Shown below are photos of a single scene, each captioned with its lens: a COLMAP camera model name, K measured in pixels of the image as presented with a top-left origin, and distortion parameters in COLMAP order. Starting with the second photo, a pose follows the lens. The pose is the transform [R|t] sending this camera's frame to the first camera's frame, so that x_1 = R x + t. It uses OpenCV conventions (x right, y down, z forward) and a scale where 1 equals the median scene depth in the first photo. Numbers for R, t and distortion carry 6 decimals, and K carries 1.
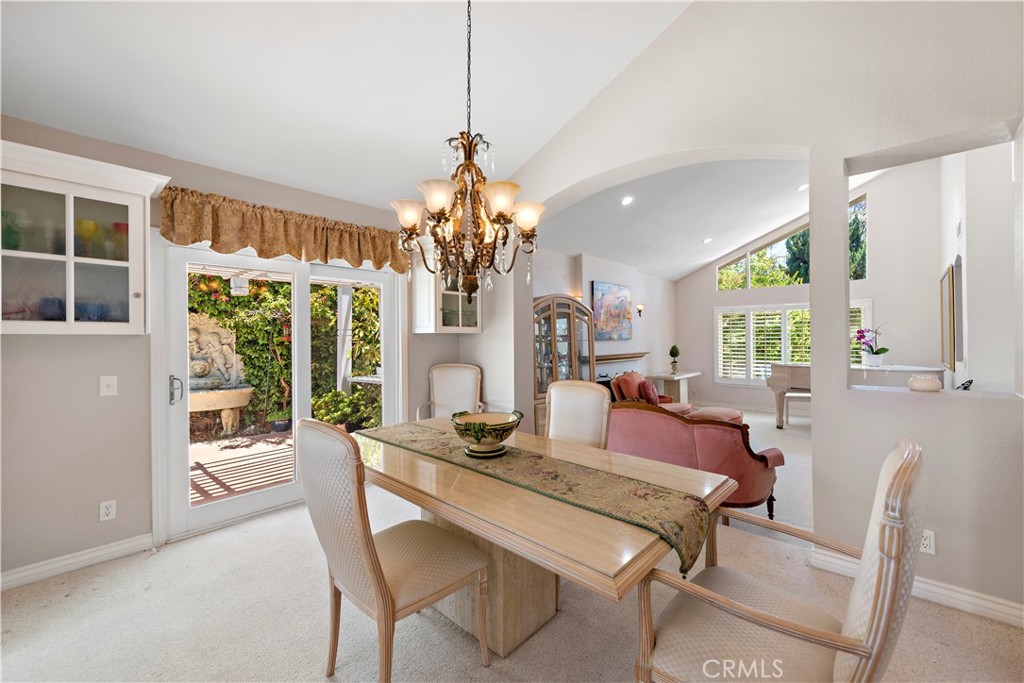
lens RADIAL K [[411.0, 0, 515.4], [0, 411.0, 341.6], [0, 0, 1]] dist [0.014109, -0.000279]
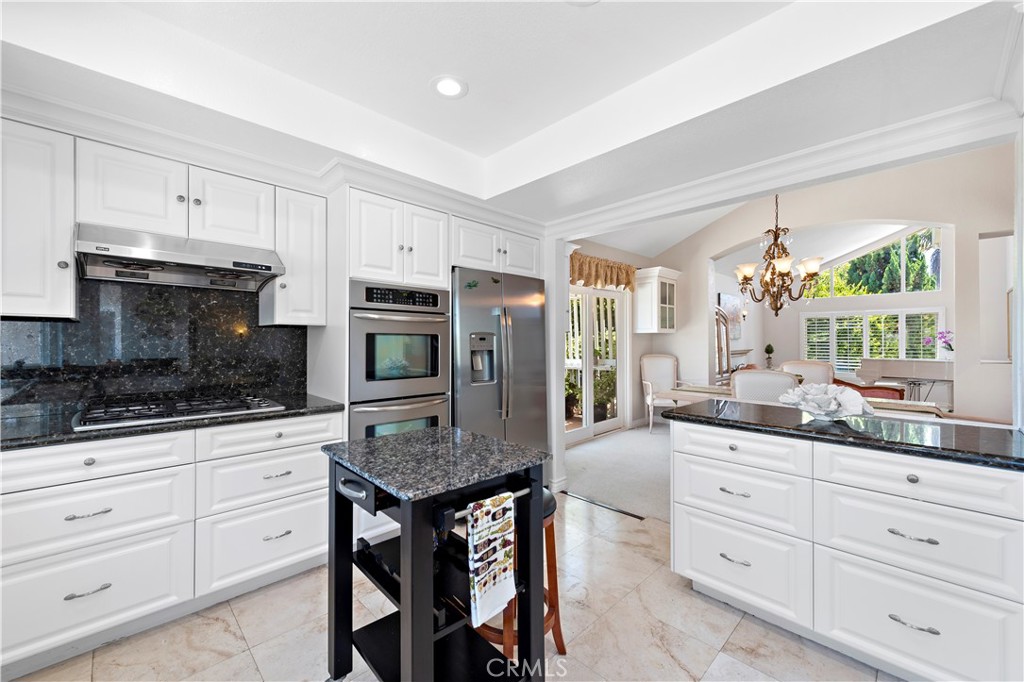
lens RADIAL K [[405.5, 0, 511.9], [0, 405.5, 341.9], [0, 0, 1]] dist [0.017100, -0.000490]
pose [[0.998524, 0.005964, -0.053983, -0.333942], [-0.006338, 0.999957, -0.006761, 0.016631], [0.053941, 0.007093, 0.998519, -0.269162]]
